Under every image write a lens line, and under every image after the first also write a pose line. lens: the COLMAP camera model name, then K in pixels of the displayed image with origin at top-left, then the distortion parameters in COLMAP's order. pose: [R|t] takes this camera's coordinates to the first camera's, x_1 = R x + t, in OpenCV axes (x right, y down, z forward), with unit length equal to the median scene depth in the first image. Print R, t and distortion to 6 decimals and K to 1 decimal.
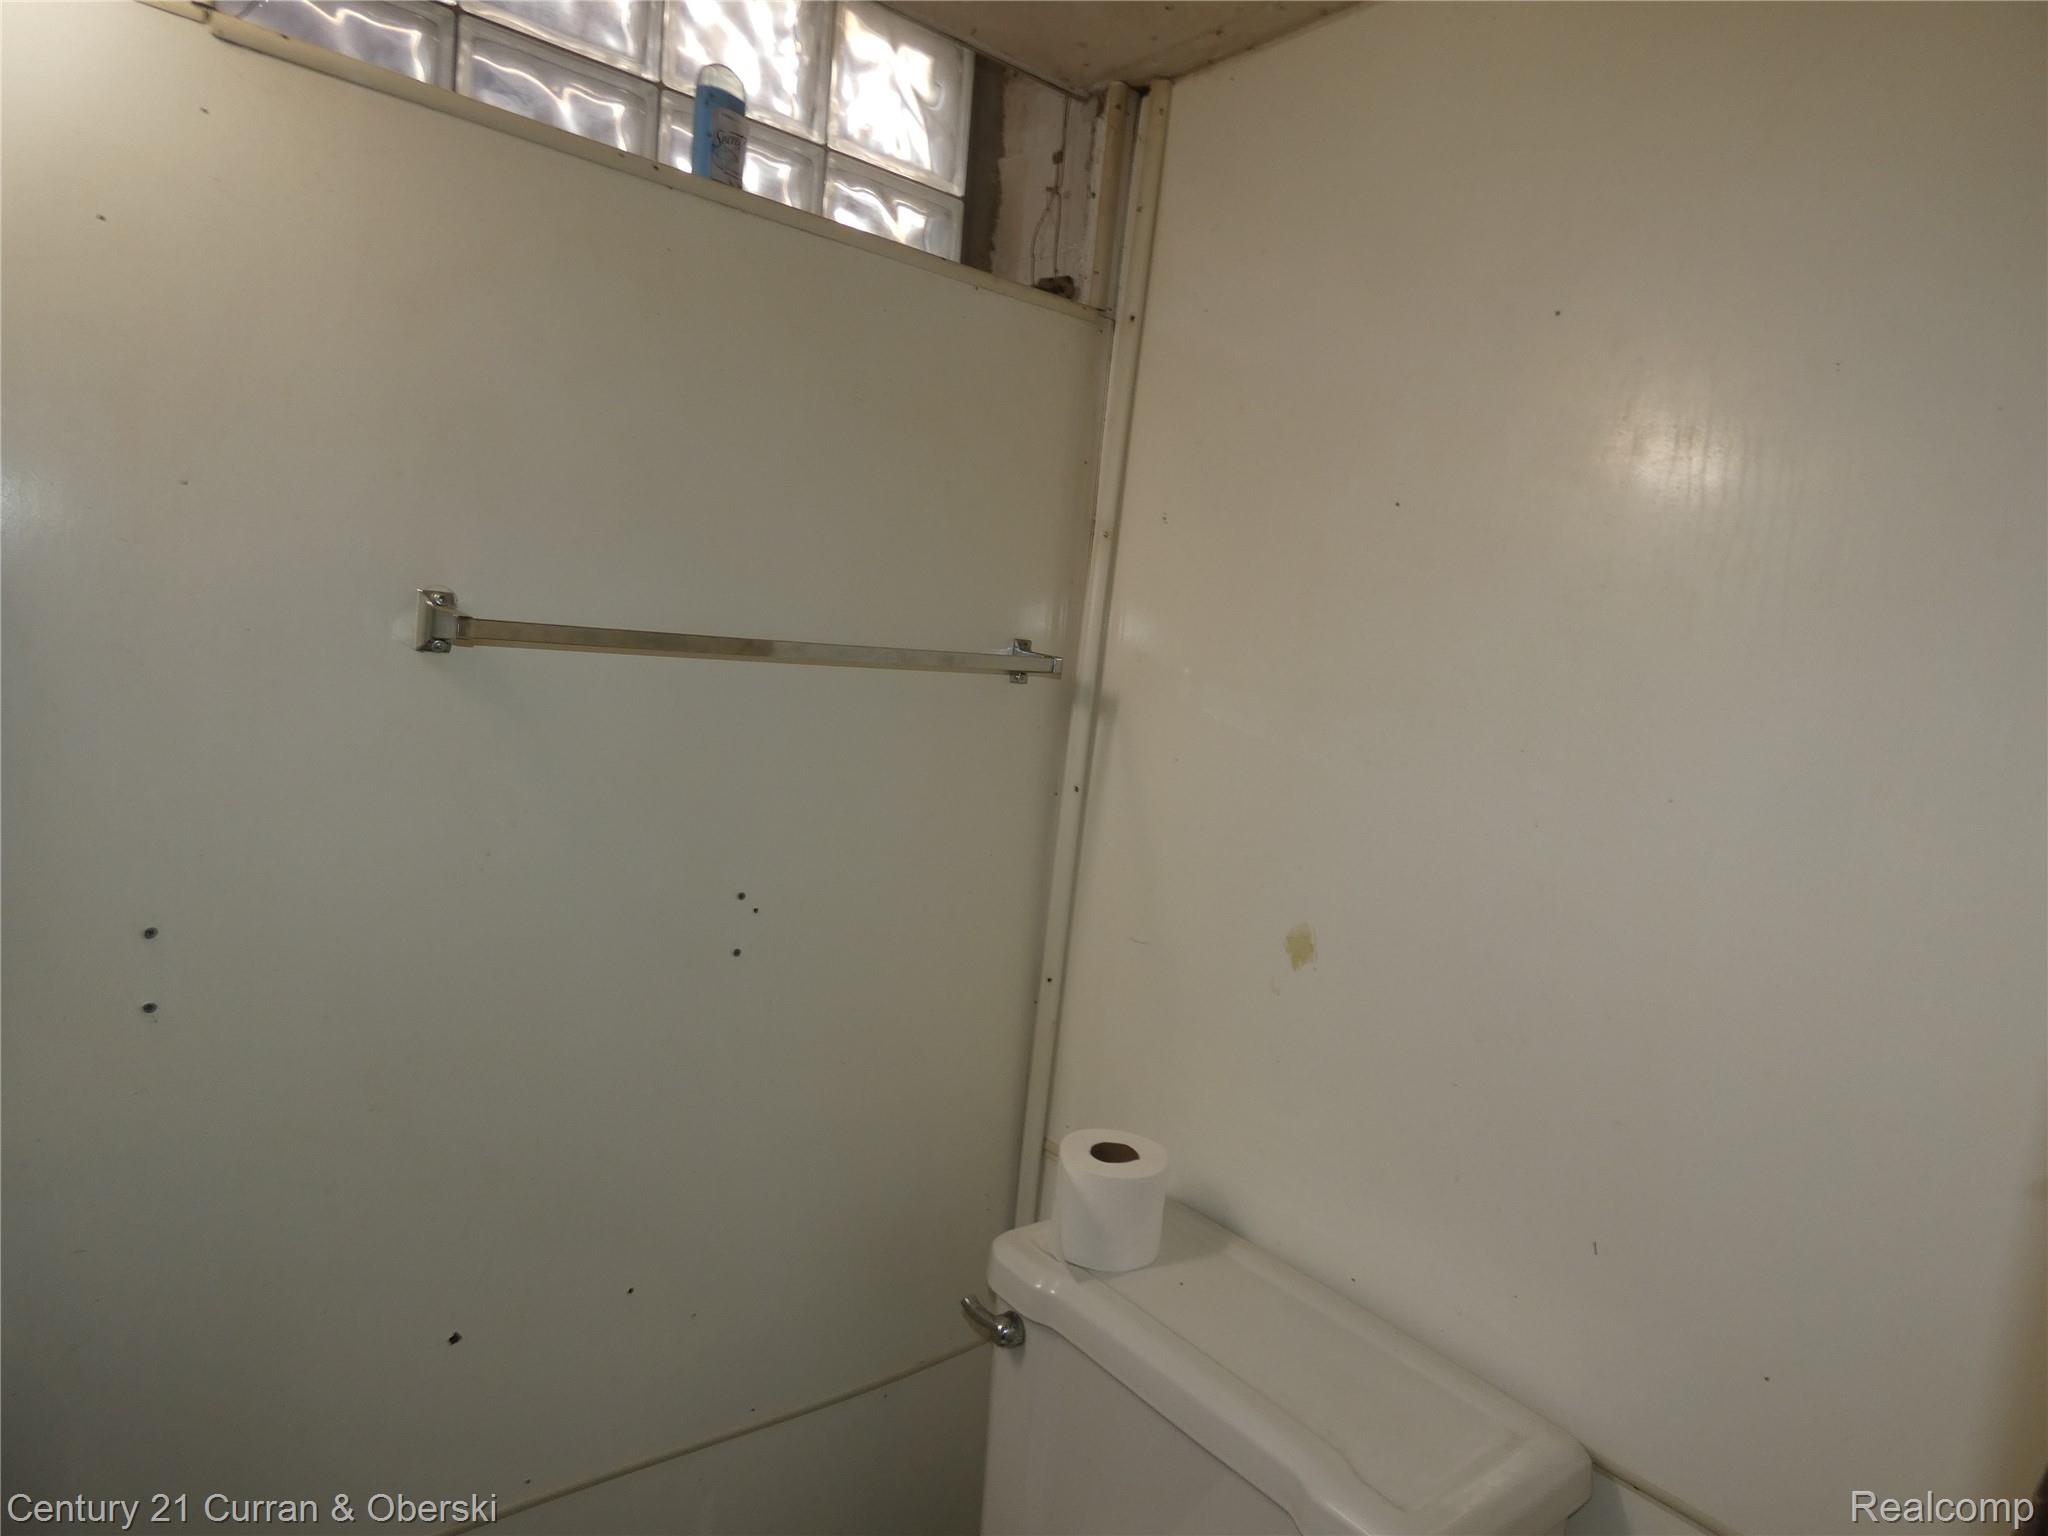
lens RADIAL K [[1208.3, 0, 1022.8], [0, 1208.3, 751.1], [0, 0, 1]] dist [-0.002172, 0.000070]
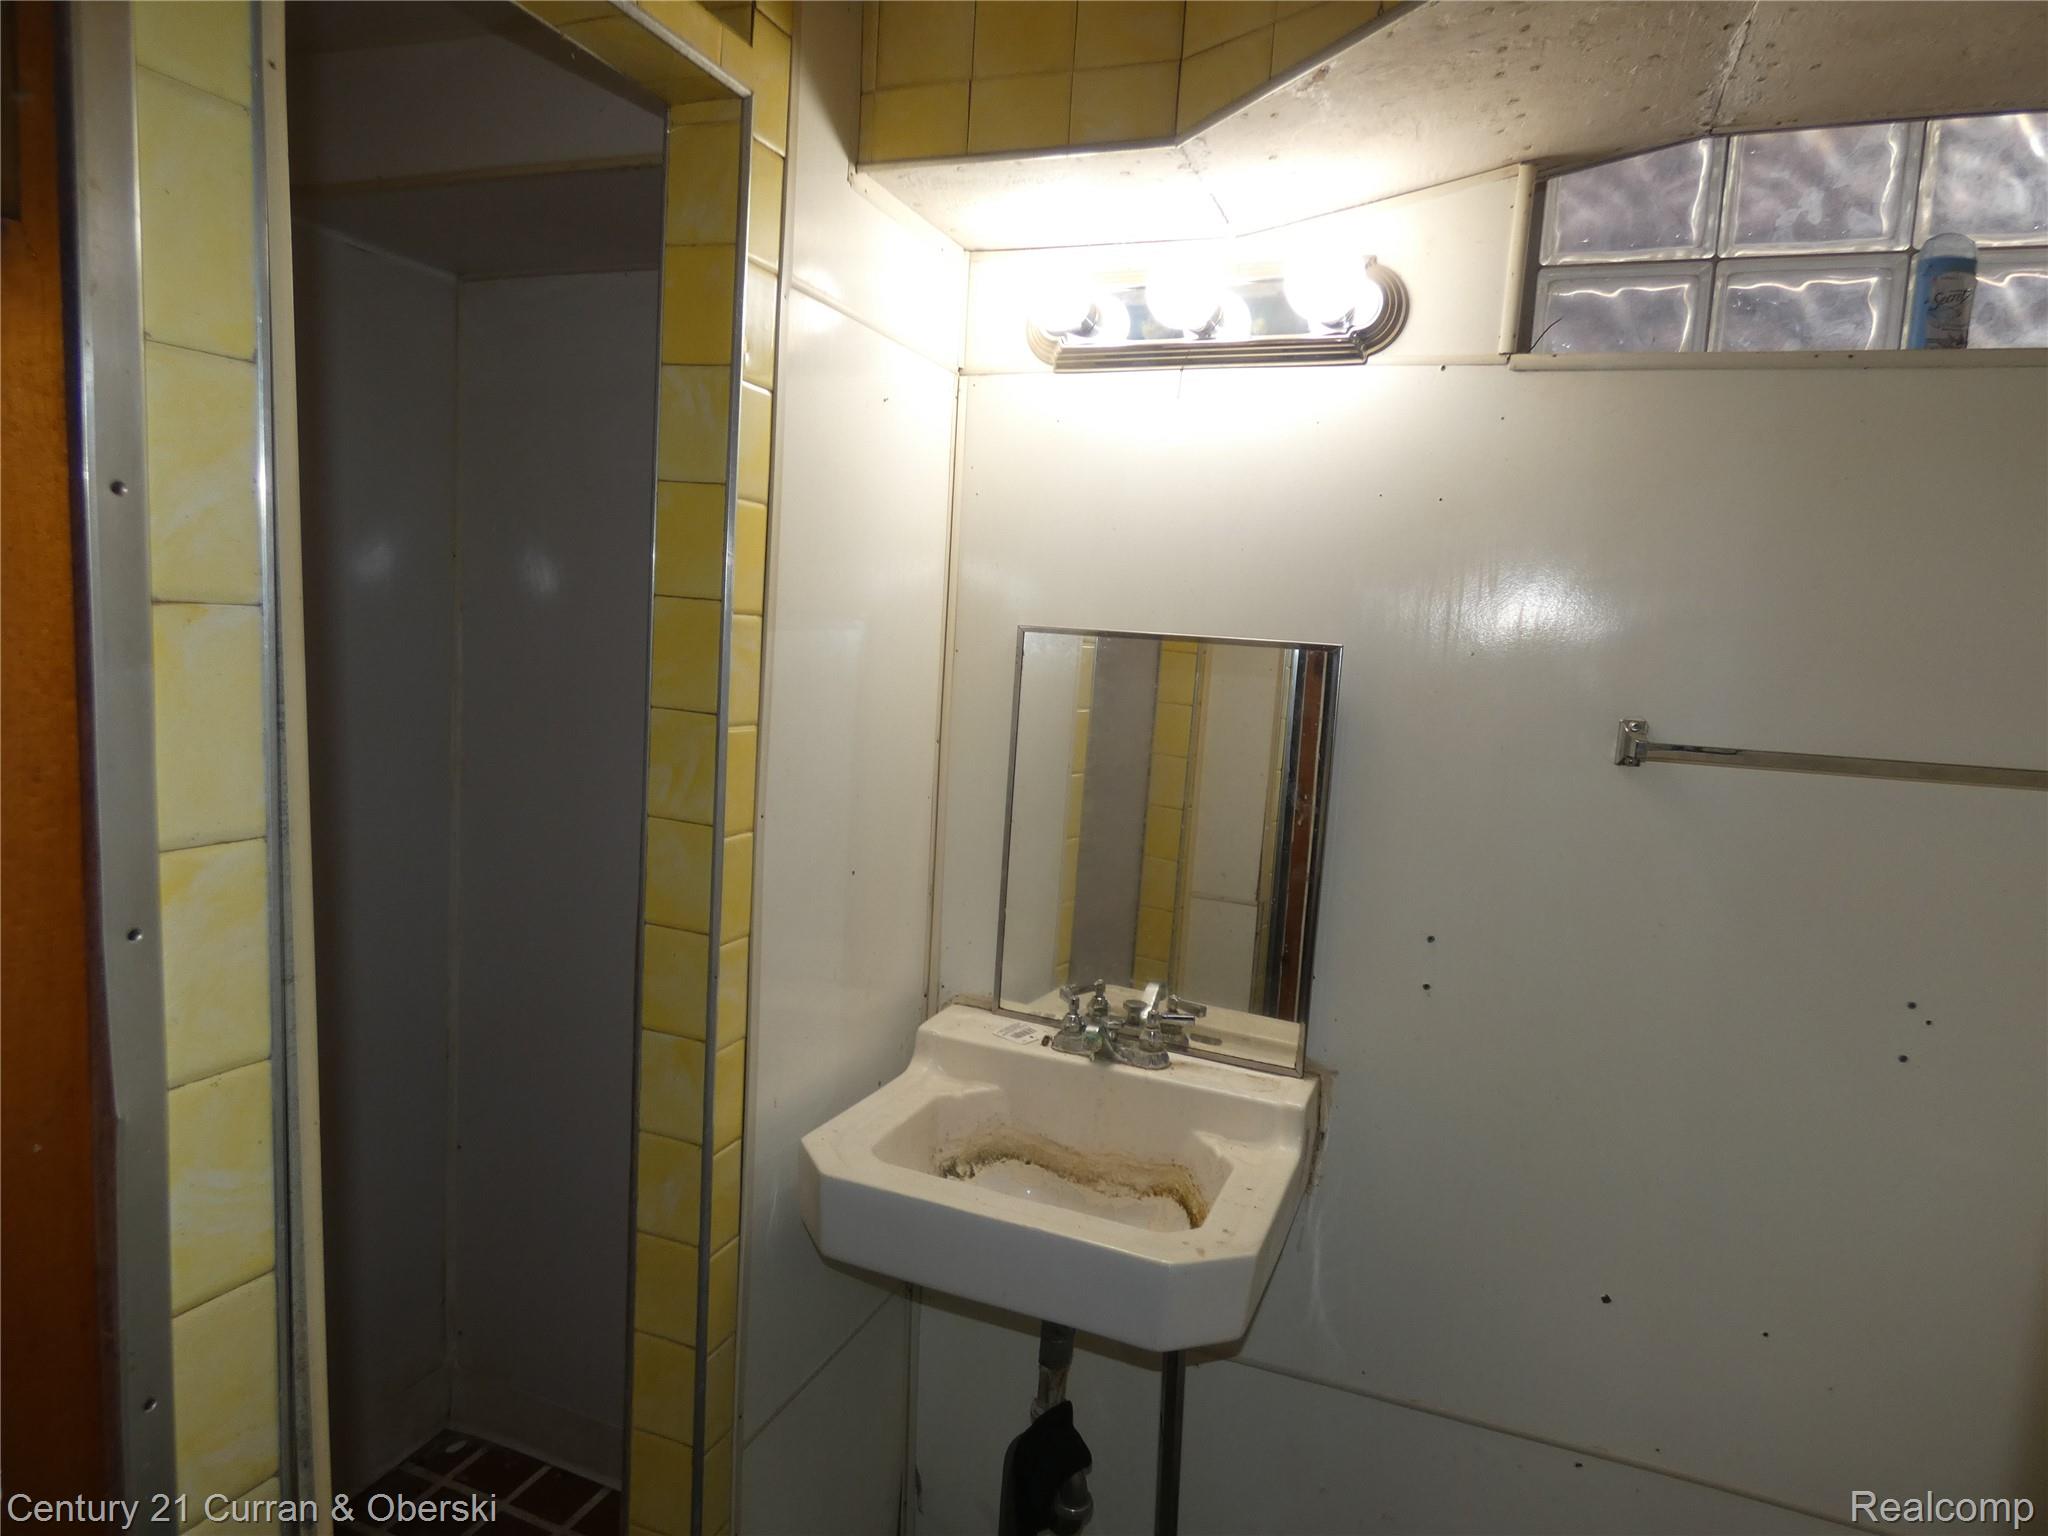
lens RADIAL K [[1210.7, 0, 1024.7], [0, 1210.7, 776.4], [0, 0, 1]] dist [-0.009889, -0.002579]
pose [[0.509717, 0.023378, -0.860025, 0.305312], [-0.096094, 0.994923, -0.029908, 0.031572], [0.854959, 0.097888, 0.509375, -0.237388]]
